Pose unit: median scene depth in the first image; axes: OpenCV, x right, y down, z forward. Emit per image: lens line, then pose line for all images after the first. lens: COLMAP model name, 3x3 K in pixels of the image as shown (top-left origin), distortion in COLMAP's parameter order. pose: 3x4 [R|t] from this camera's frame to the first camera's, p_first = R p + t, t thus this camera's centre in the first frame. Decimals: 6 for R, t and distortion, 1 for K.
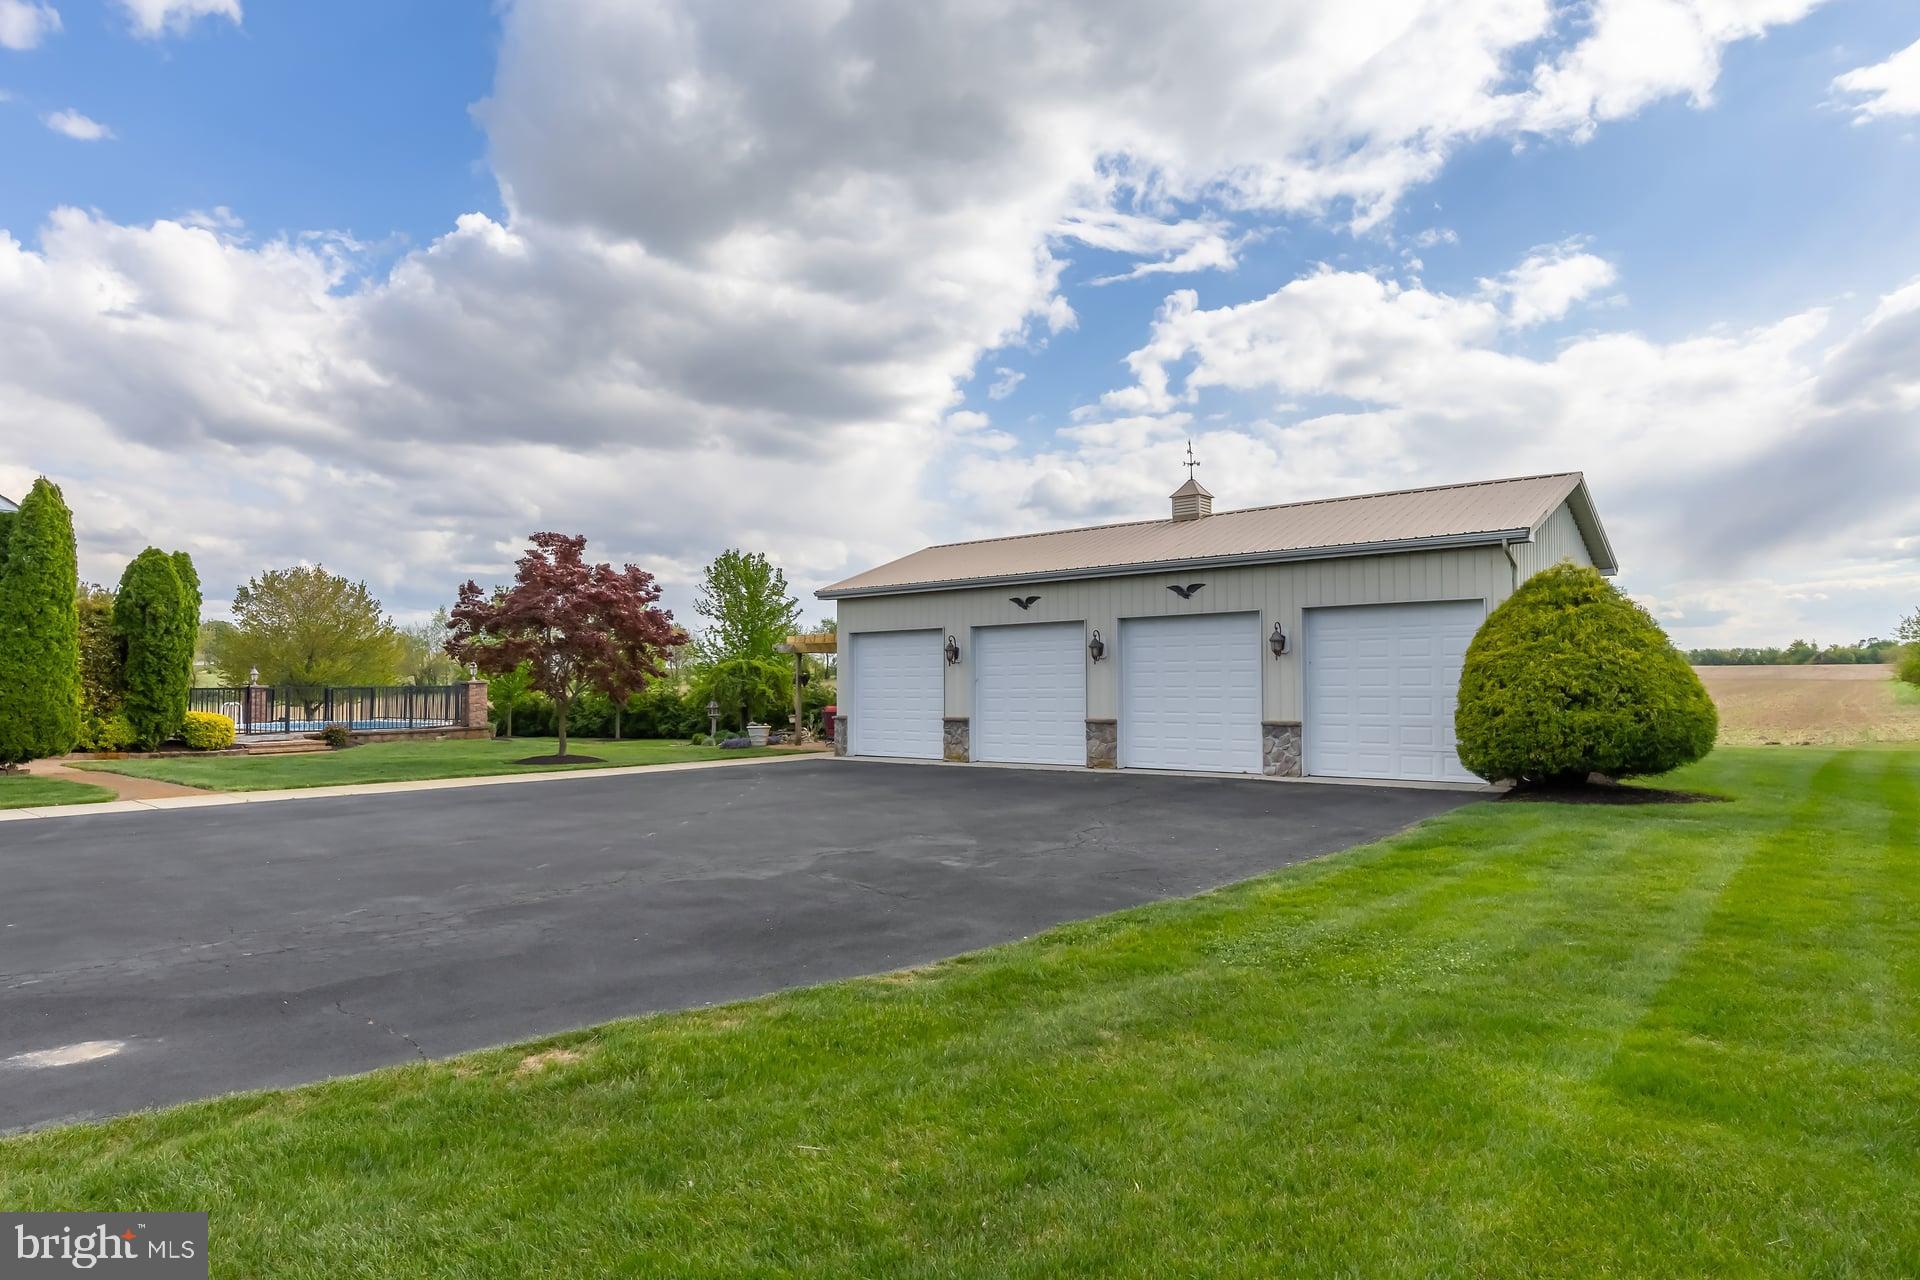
lens RADIAL K [[1055.2, 0, 945.8], [0, 1055.2, 645.4], [0, 0, 1]] dist [0.004022, -0.005385]
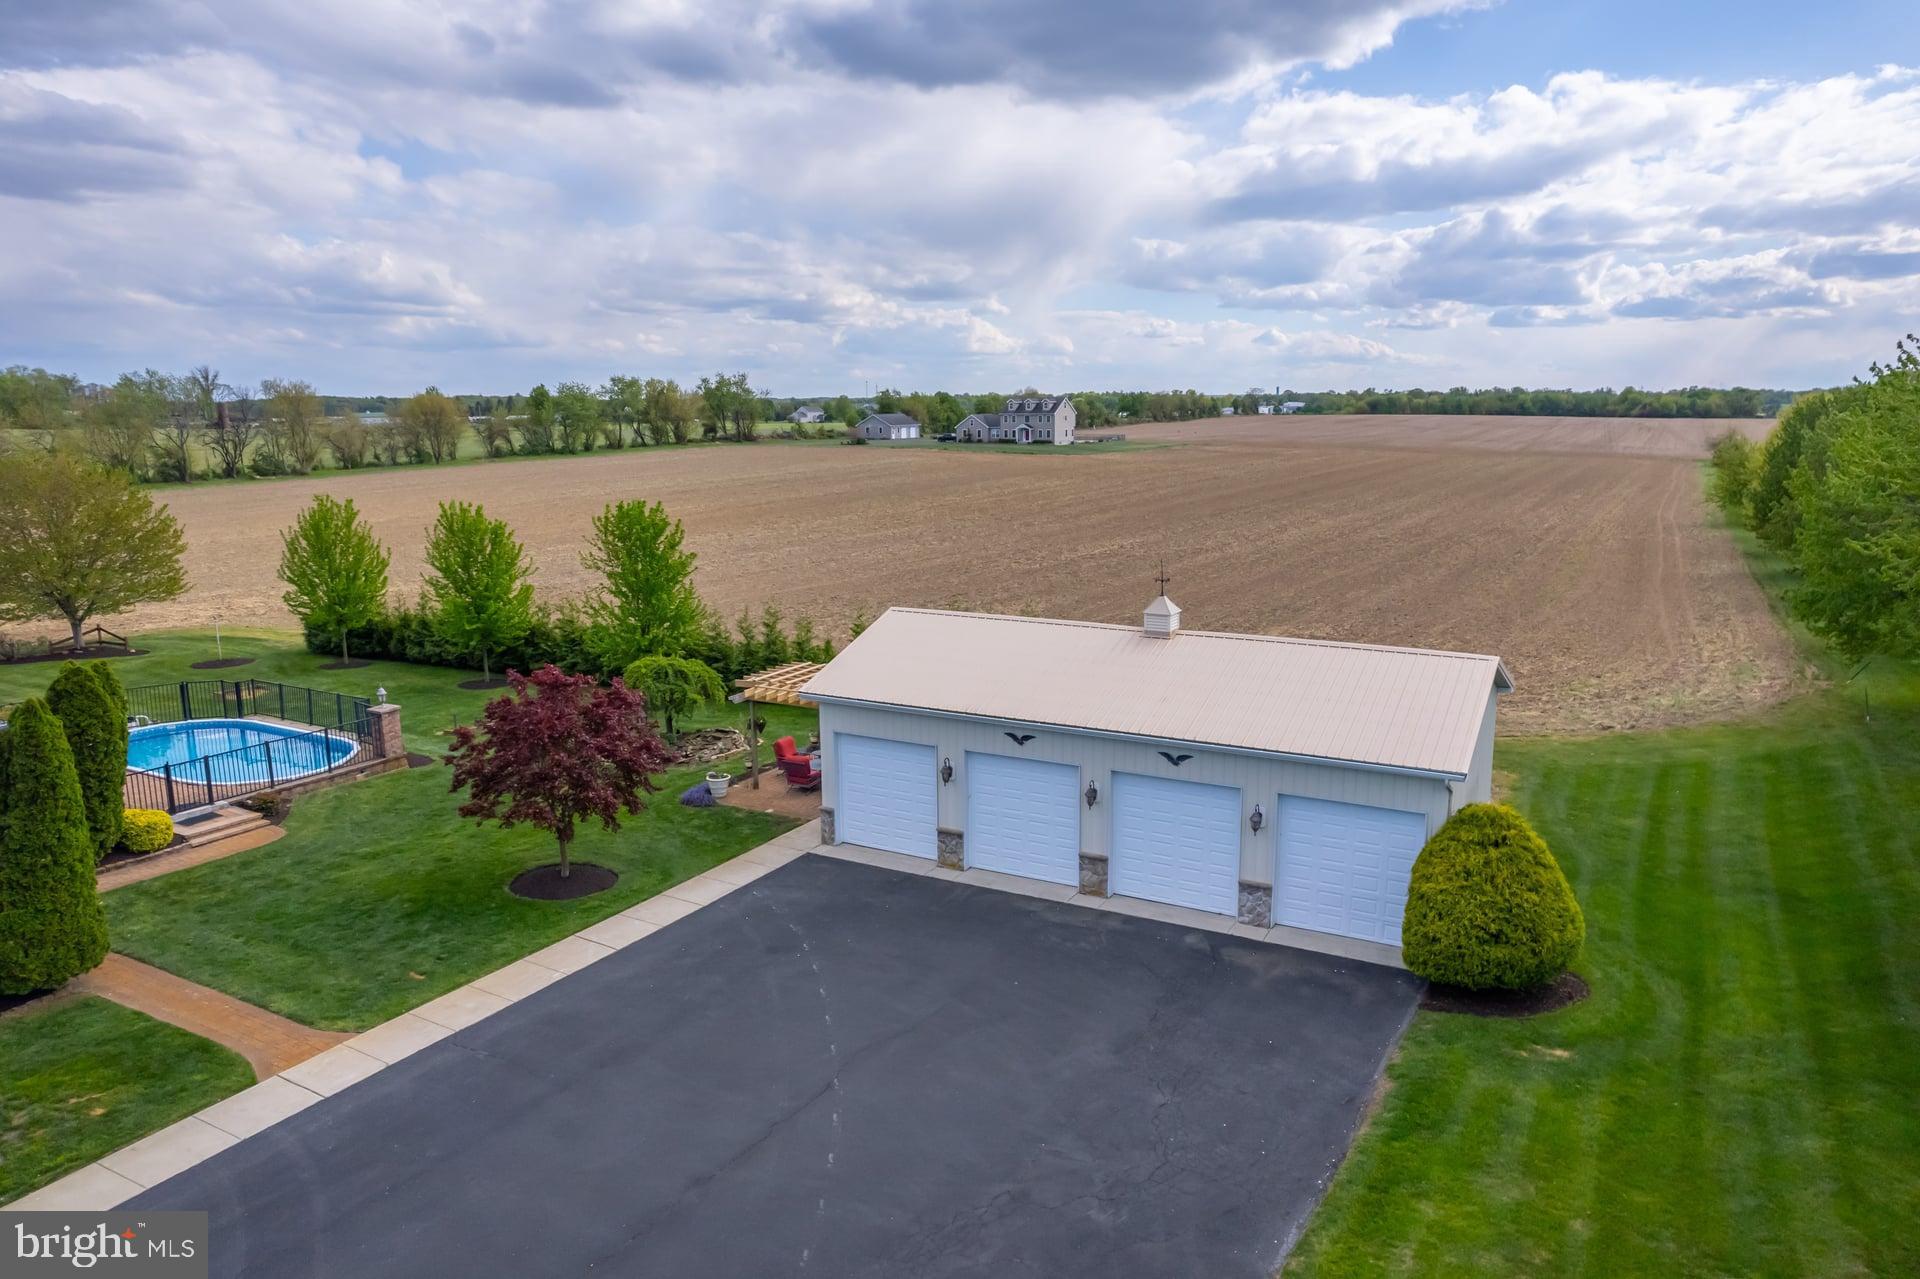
lens RADIAL K [[1203.0, 0, 960.2], [0, 1203.0, 626.6], [0, 0, 1]] dist [-0.050853, 0.032955]
pose [[0.984419, -0.035504, 0.172216, -0.257697], [-0.001297, 0.977911, 0.209018, -0.547220], [-0.175833, -0.205984, 0.962628, -0.201070]]
